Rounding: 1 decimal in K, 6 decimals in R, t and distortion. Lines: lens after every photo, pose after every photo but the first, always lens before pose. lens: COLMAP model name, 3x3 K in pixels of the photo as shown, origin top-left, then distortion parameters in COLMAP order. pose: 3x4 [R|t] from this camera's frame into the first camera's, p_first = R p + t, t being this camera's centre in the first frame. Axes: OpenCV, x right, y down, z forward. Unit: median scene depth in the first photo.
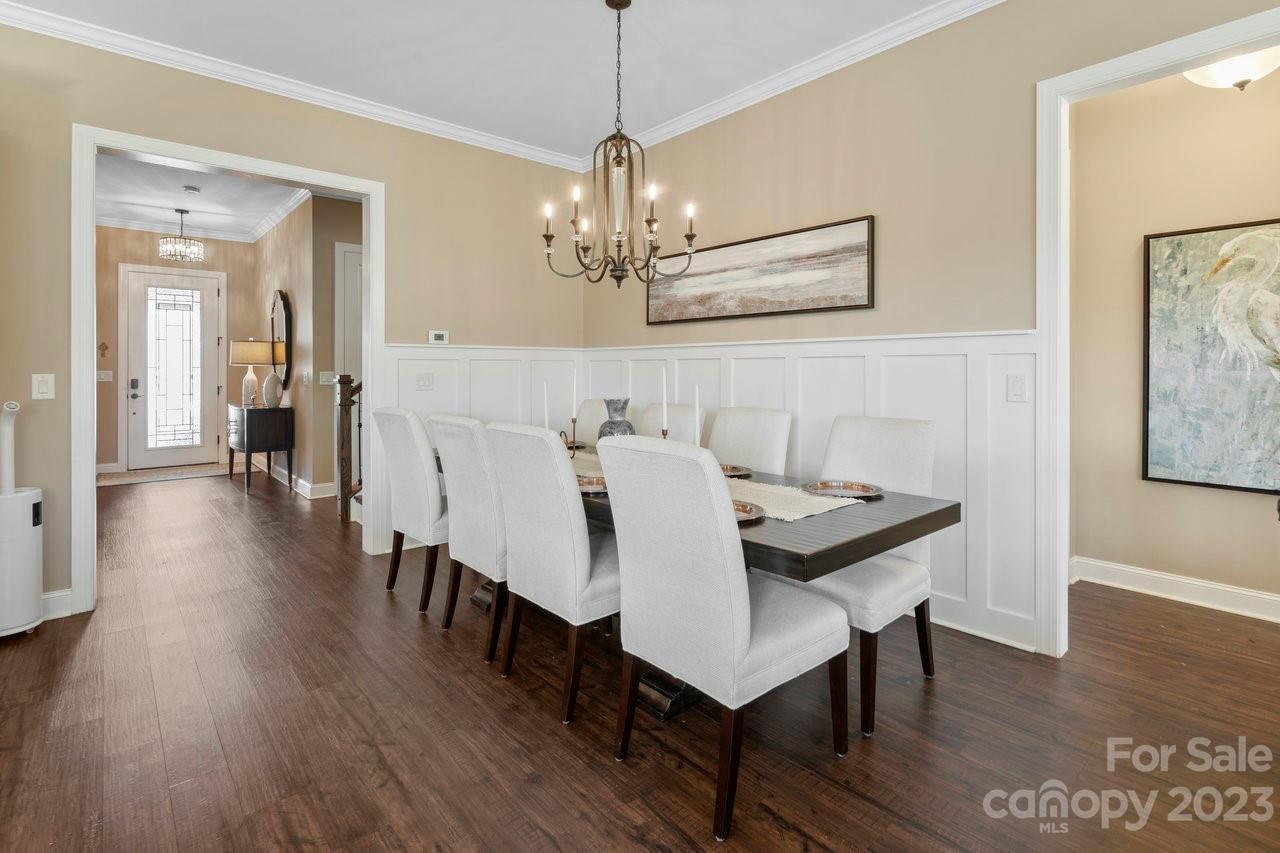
lens RADIAL K [[606.7, 0, 636.0], [0, 606.7, 374.0], [0, 0, 1]] dist [0.000115, 0.000281]
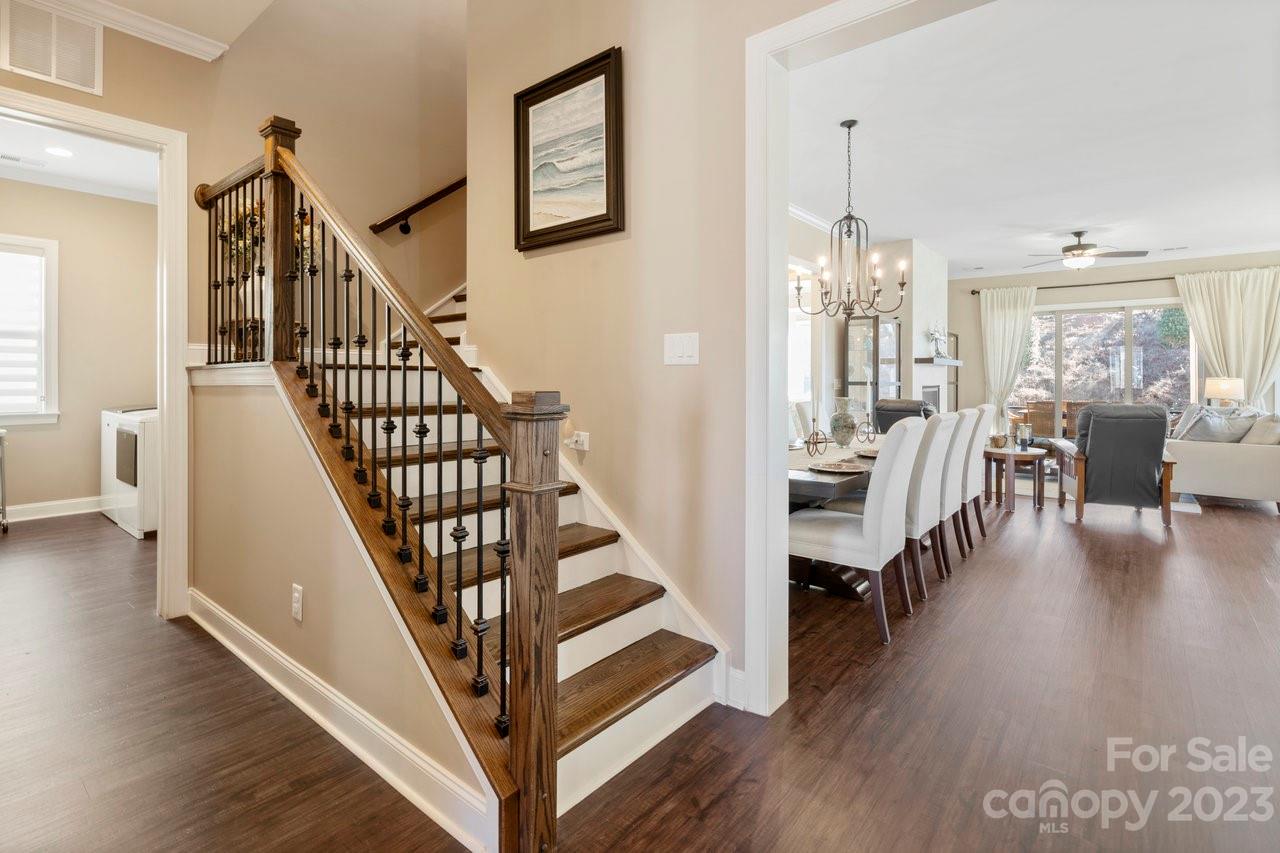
lens RADIAL K [[606.7, 0, 636.0], [0, 606.7, 374.0], [0, 0, 1]] dist [0.000115, 0.000281]
pose [[-0.158527, 0.003711, 0.987348, -1.228826], [0.004461, 0.999985, -0.003042, -0.013605], [-0.987345, 0.003922, -0.158541, 1.544153]]
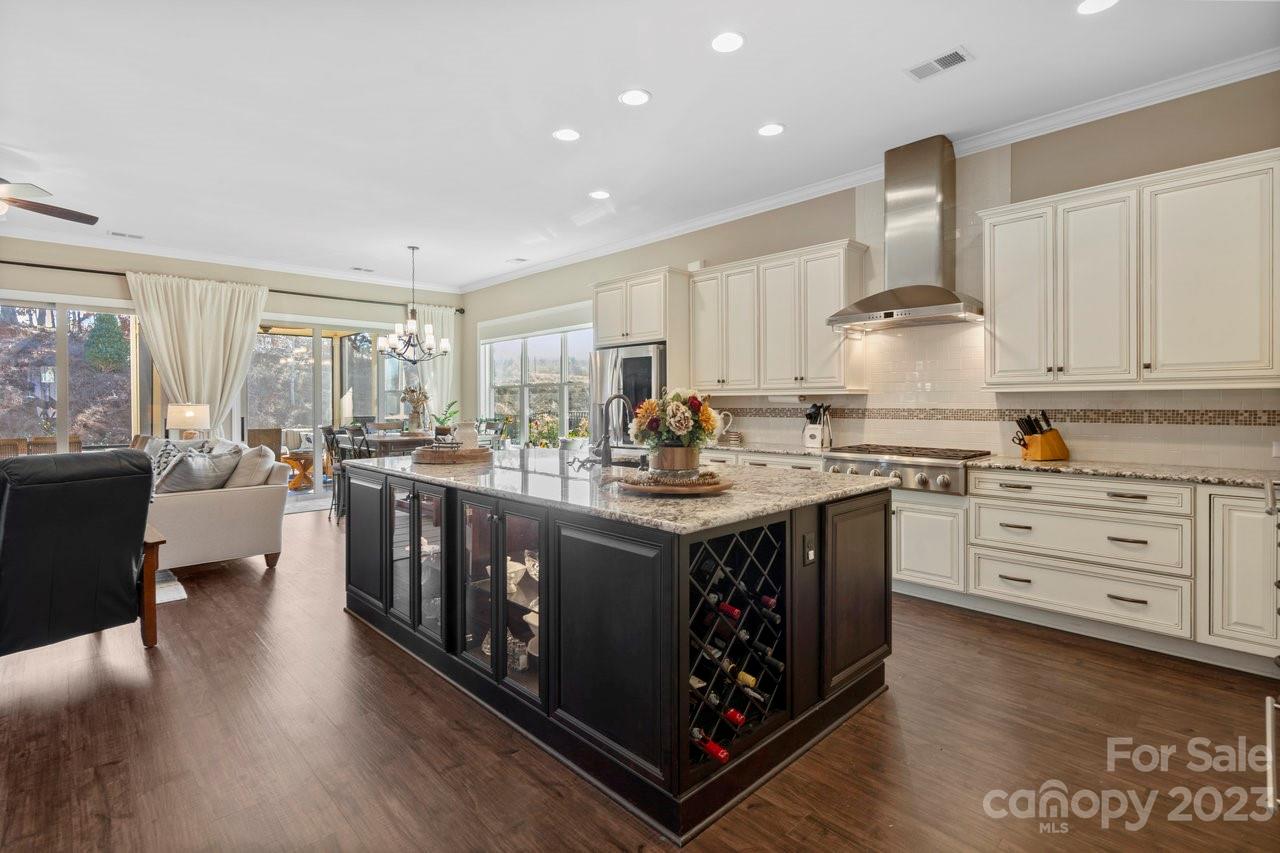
lens RADIAL K [[600.1, 0, 632.1], [0, 600.1, 404.9], [0, 0, 1]] dist [-0.001206, 0.000156]
pose [[-0.998973, 0.004939, -0.045033, -0.610230], [0.004430, 0.999925, 0.011413, -0.007633], [0.045086, 0.011202, -0.998920, 0.912195]]
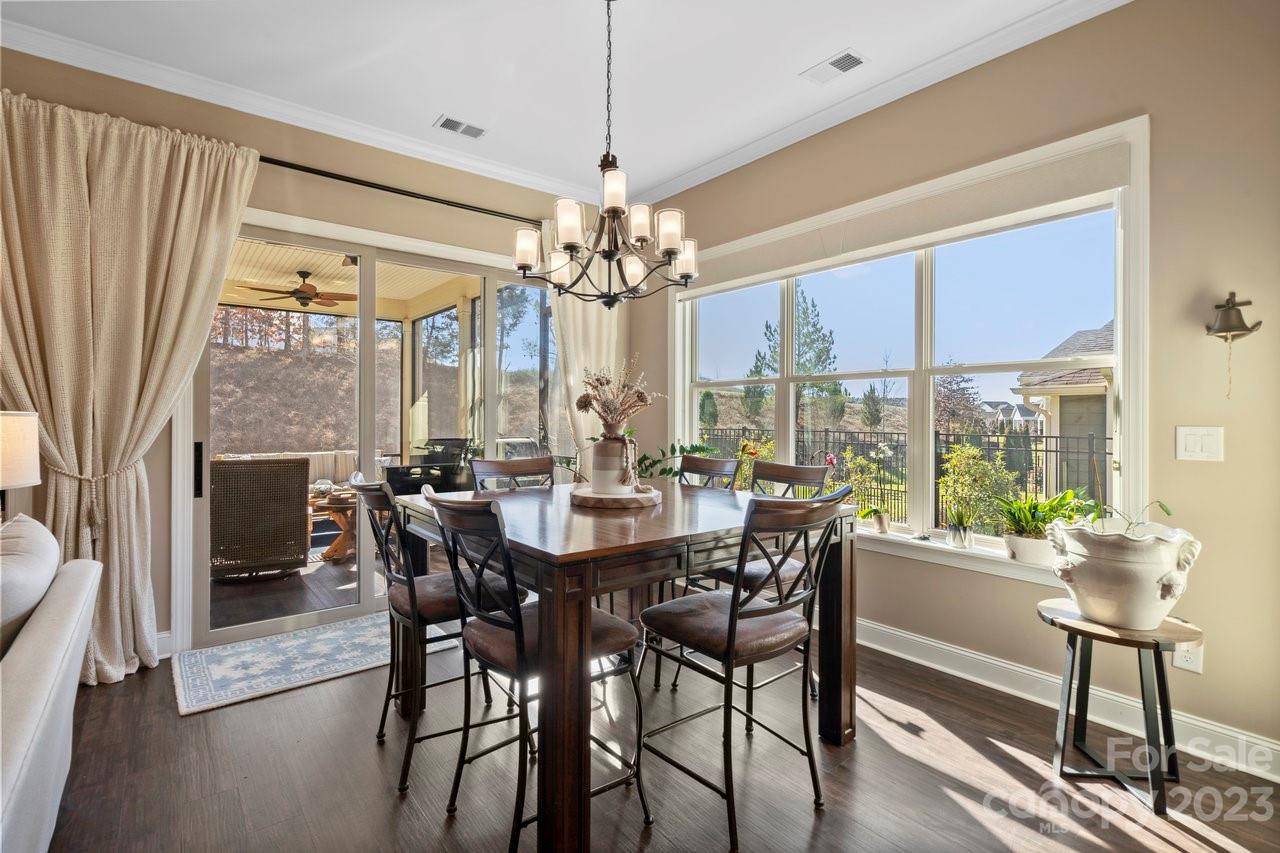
lens RADIAL K [[593.3, 0, 639.9], [0, 593.3, 416.8], [0, 0, 1]] dist [-0.001682, 0.000106]
pose [[-0.999211, -0.004233, 0.039500, -0.020474], [-0.003857, 0.999947, 0.009579, 0.002850], [-0.039538, 0.009419, -0.999174, -0.449478]]
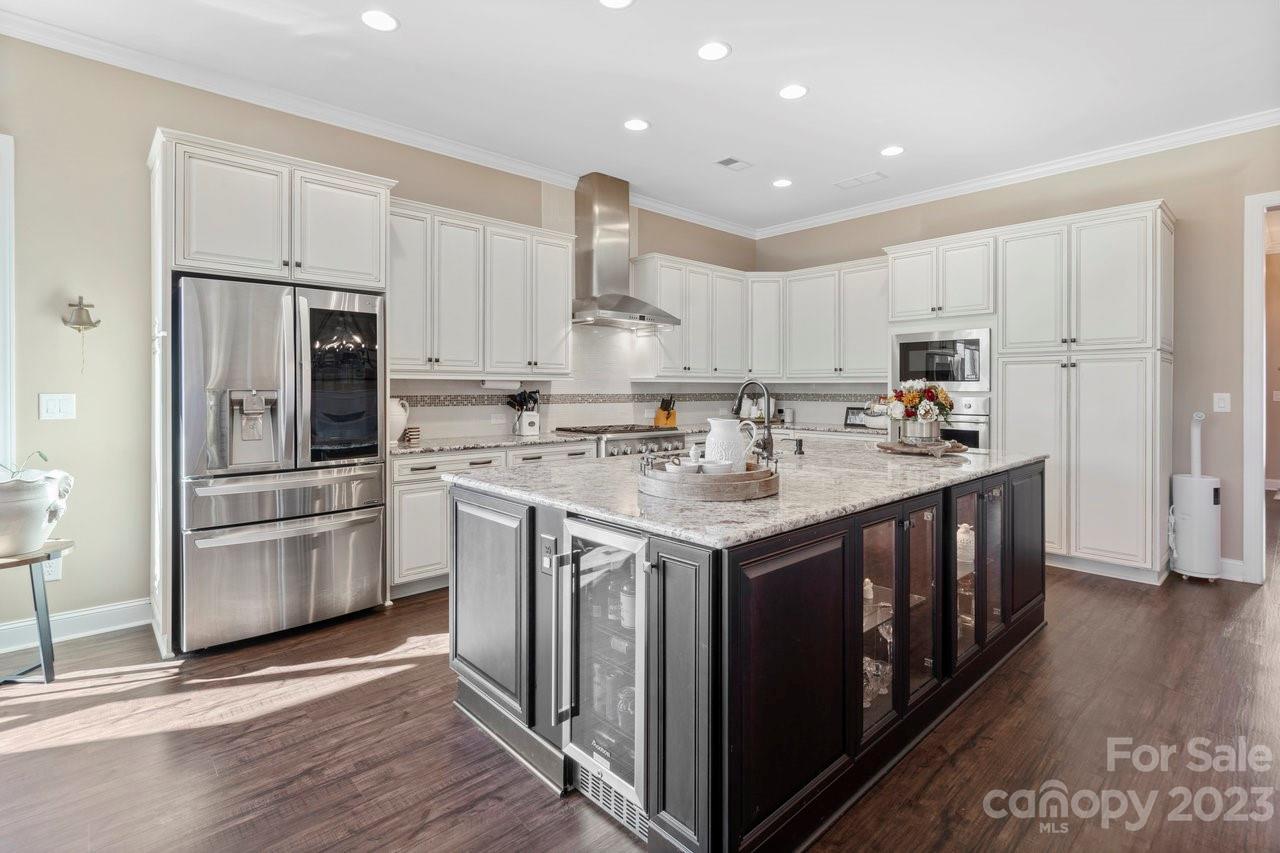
lens RADIAL K [[602.7, 0, 637.7], [0, 602.7, 388.4], [0, 0, 1]] dist [-0.001196, 0.000257]
pose [[0.021114, 0.001384, -0.999776, 0.298837], [-0.009694, 0.999952, 0.001179, 0.000498], [0.999730, 0.009667, 0.021127, -0.292966]]
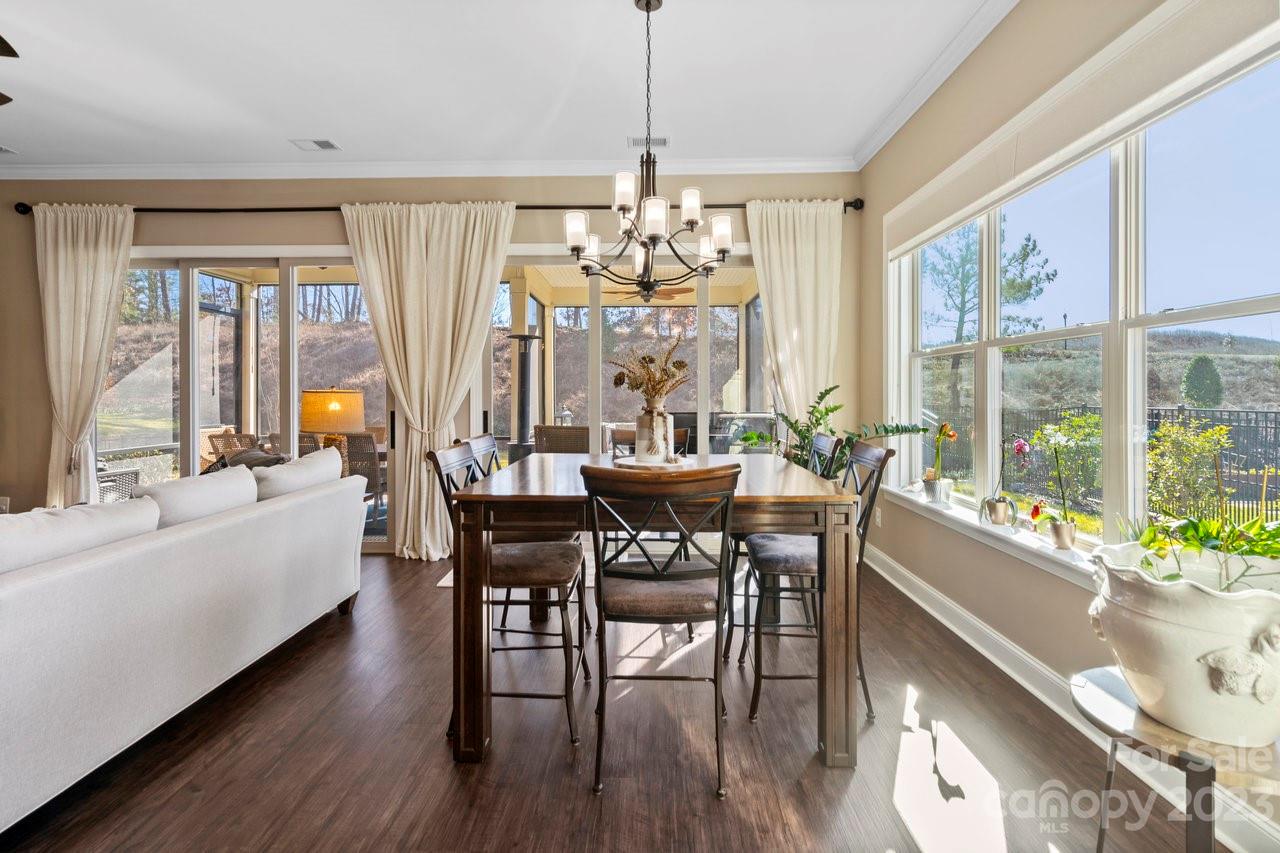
lens RADIAL K [[605.7, 0, 633.7], [0, 605.7, 392.5], [0, 0, 1]] dist [0.003694, 0.000158]
pose [[-0.739488, 0.000723, 0.673170, -0.500560], [0.006827, 0.999956, 0.006426, 0.005504], [-0.673136, 0.009347, -0.739460, -0.559288]]
